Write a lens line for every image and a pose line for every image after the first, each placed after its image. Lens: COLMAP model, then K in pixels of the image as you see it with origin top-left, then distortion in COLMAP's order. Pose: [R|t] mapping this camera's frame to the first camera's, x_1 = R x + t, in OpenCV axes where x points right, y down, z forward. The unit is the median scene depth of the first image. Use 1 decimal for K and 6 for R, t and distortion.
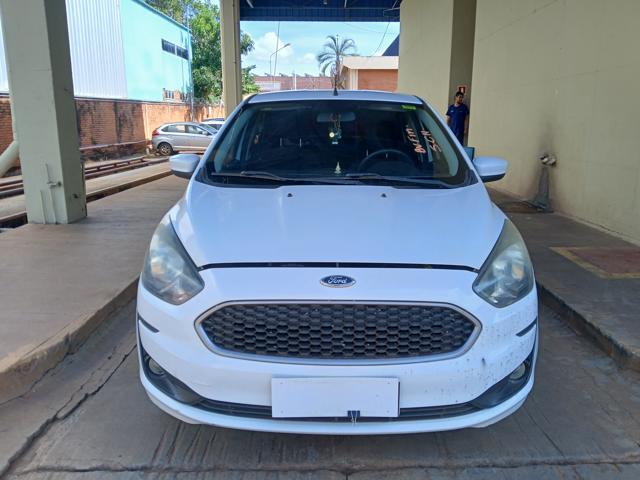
lens RADIAL K [[495.9, 0, 320.0], [0, 495.9, 240.0], [0, 0, 1]] dist [0.047297, -0.114667]
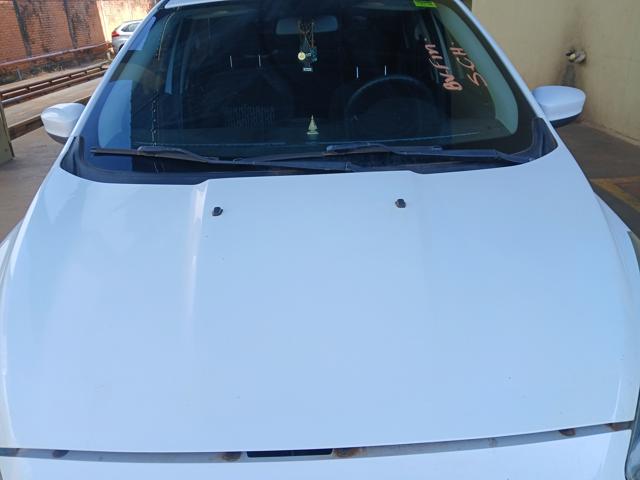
lens RADIAL K [[498.7, 0, 320.0], [0, 498.7, 240.0], [0, 0, 1]] dist [0.001240, -0.038229]
pose [[0.998371, -0.054741, 0.016072, 0.010538], [0.050406, 0.978305, 0.200943, -0.048273], [-0.026723, -0.199806, 0.979471, 0.149530]]
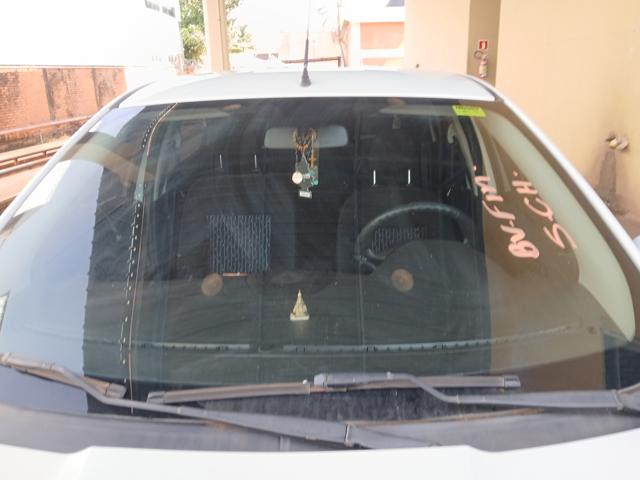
lens RADIAL K [[495.9, 0, 320.0], [0, 495.9, 240.0], [0, 0, 1]] dist [0.047297, -0.114667]
pose [[0.999600, -0.025677, -0.011859, 0.021032], [0.026538, 0.996502, 0.079242, -0.082596], [0.009783, -0.079525, 0.996785, 0.237165]]
